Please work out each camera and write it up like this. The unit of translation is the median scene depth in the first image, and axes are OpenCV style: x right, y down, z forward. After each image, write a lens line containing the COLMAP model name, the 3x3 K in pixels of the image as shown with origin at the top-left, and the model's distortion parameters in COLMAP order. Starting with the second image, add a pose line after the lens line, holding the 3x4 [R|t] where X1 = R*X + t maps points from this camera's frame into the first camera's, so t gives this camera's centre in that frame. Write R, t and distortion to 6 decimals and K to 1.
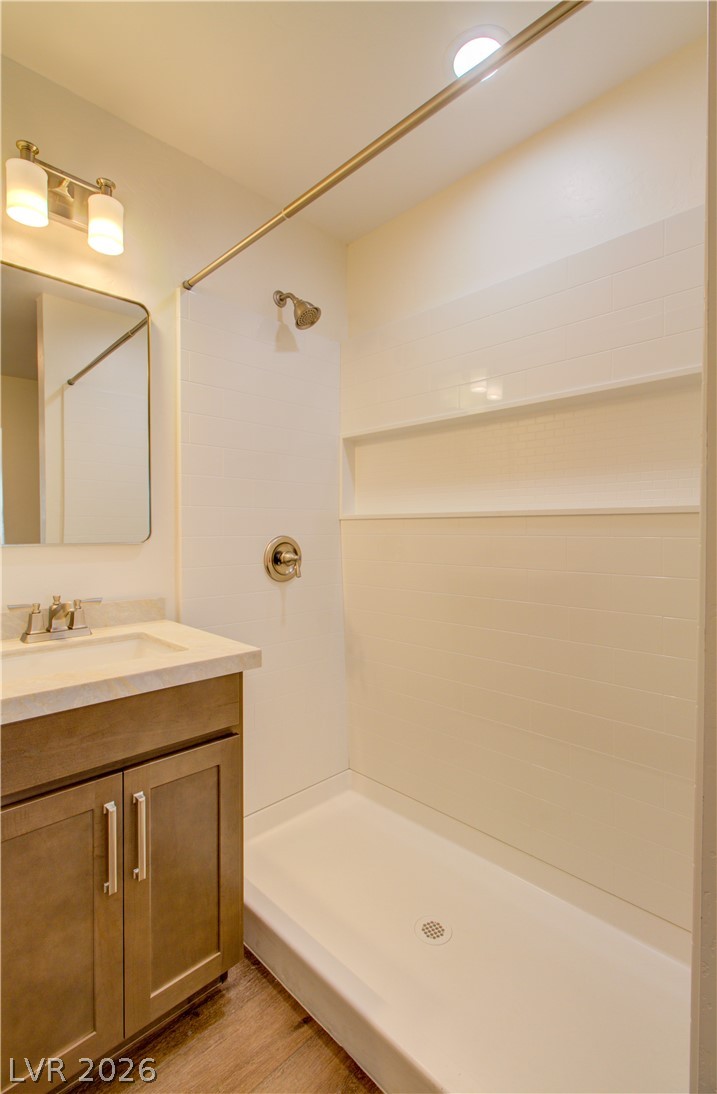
lens RADIAL K [[499.9, 0, 350.7], [0, 499.9, 545.0], [0, 0, 1]] dist [-0.014299, 0.005398]
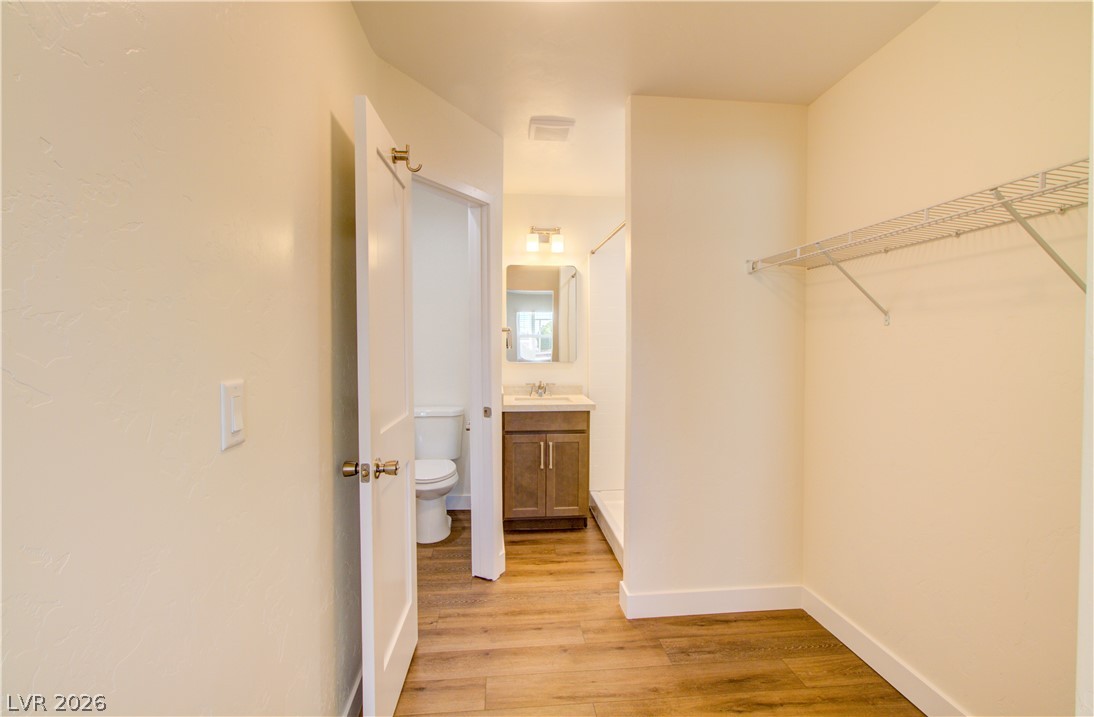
lens RADIAL K [[499.9, 0, 550.3], [0, 499.9, 357.0], [0, 0, 1]] dist [-0.014299, 0.005398]
pose [[0.780988, 0.008199, -0.624493, 1.315386], [-0.011188, 0.999937, -0.000863, -0.036441], [0.624446, 0.007661, 0.781030, -1.268448]]
